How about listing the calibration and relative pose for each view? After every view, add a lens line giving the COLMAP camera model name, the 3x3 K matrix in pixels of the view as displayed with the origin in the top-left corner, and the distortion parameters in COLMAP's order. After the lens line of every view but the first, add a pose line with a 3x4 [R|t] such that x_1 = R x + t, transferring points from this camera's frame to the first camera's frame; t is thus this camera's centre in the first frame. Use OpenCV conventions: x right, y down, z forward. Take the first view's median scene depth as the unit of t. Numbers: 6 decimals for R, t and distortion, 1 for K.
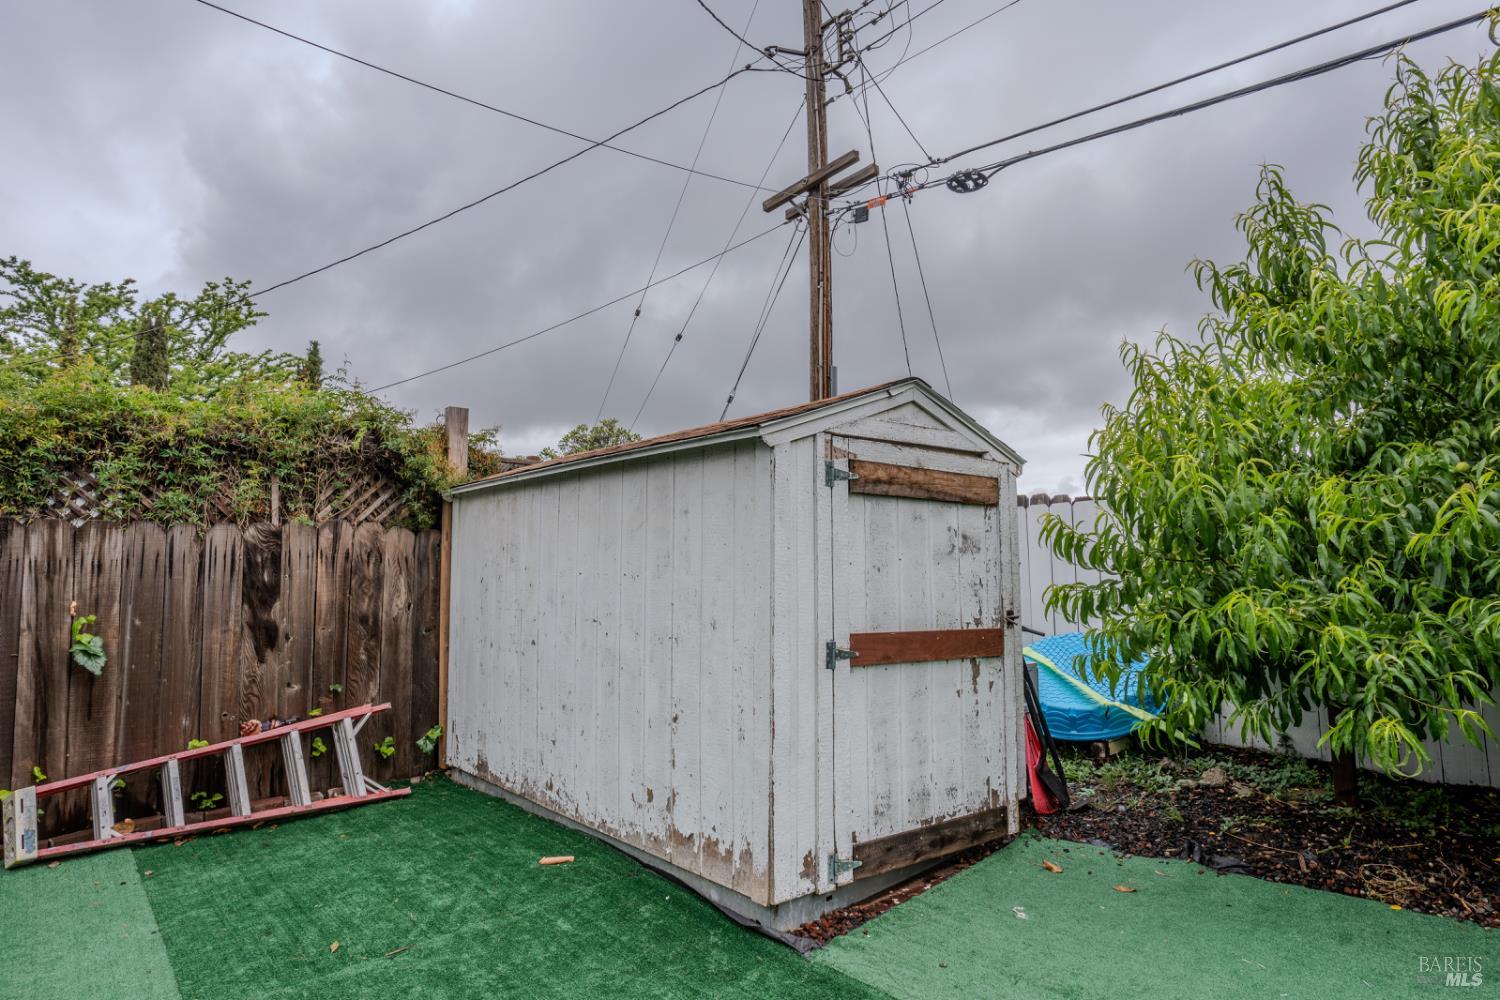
lens RADIAL K [[784.9, 0, 744.0], [0, 784.9, 497.8], [0, 0, 1]] dist [-0.077645, 0.030203]
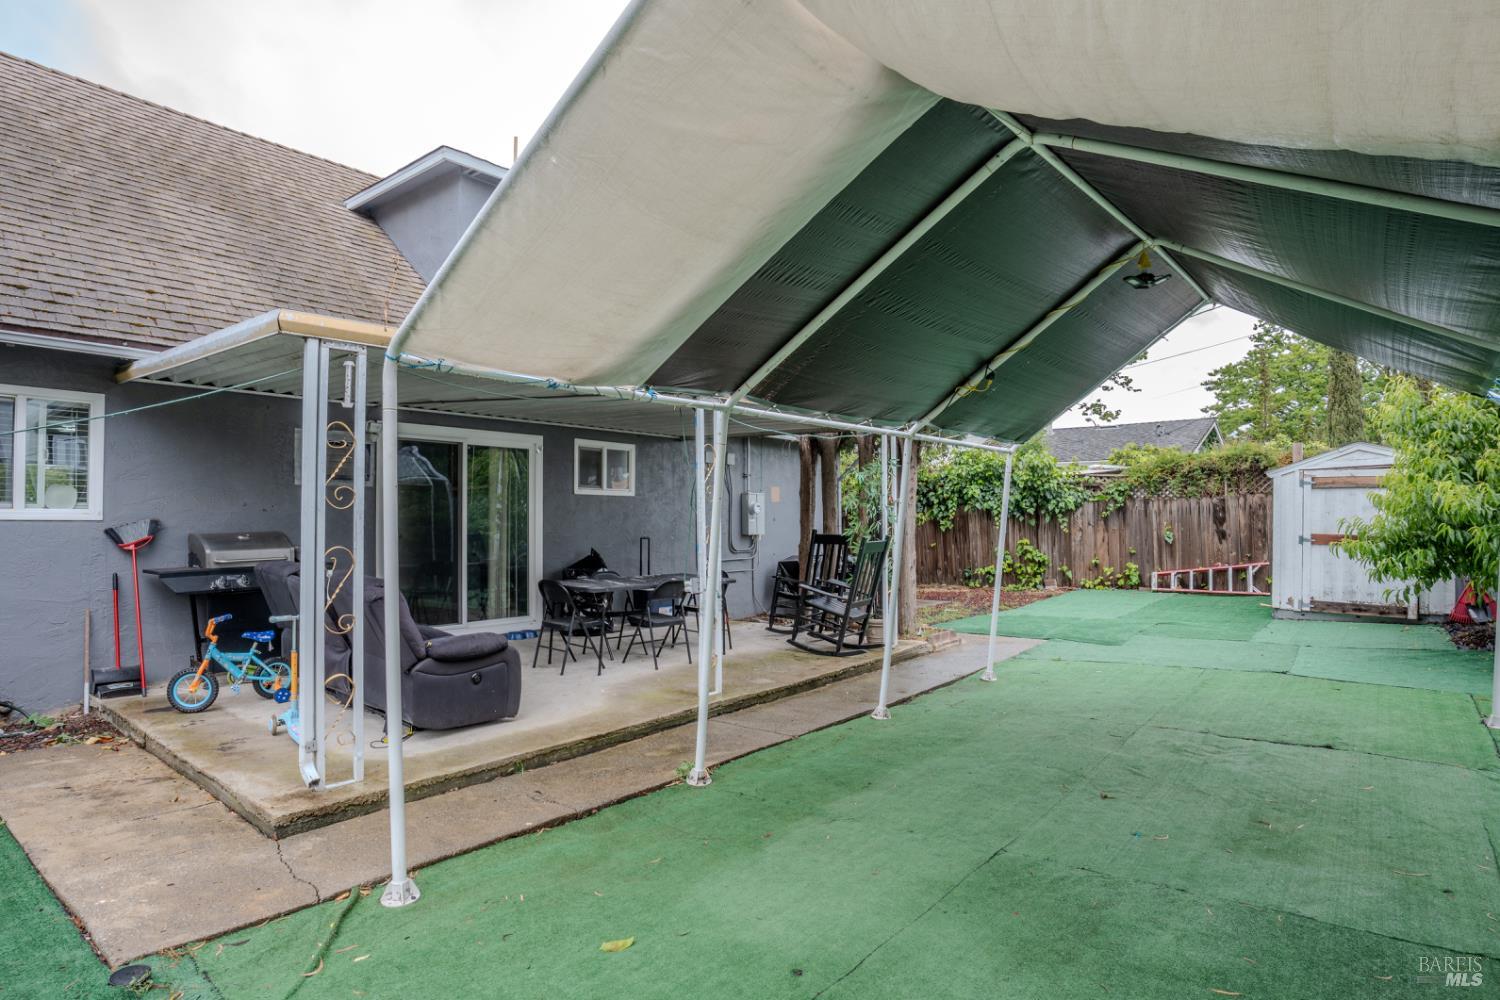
lens RADIAL K [[784.9, 0, 744.0], [0, 784.9, 497.8], [0, 0, 1]] dist [-0.077645, 0.030203]
pose [[0.117673, -0.015811, -0.992926, 2.280475], [0.102739, 0.994702, -0.003664, -0.151330], [0.987723, -0.101581, 0.118674, -1.254089]]
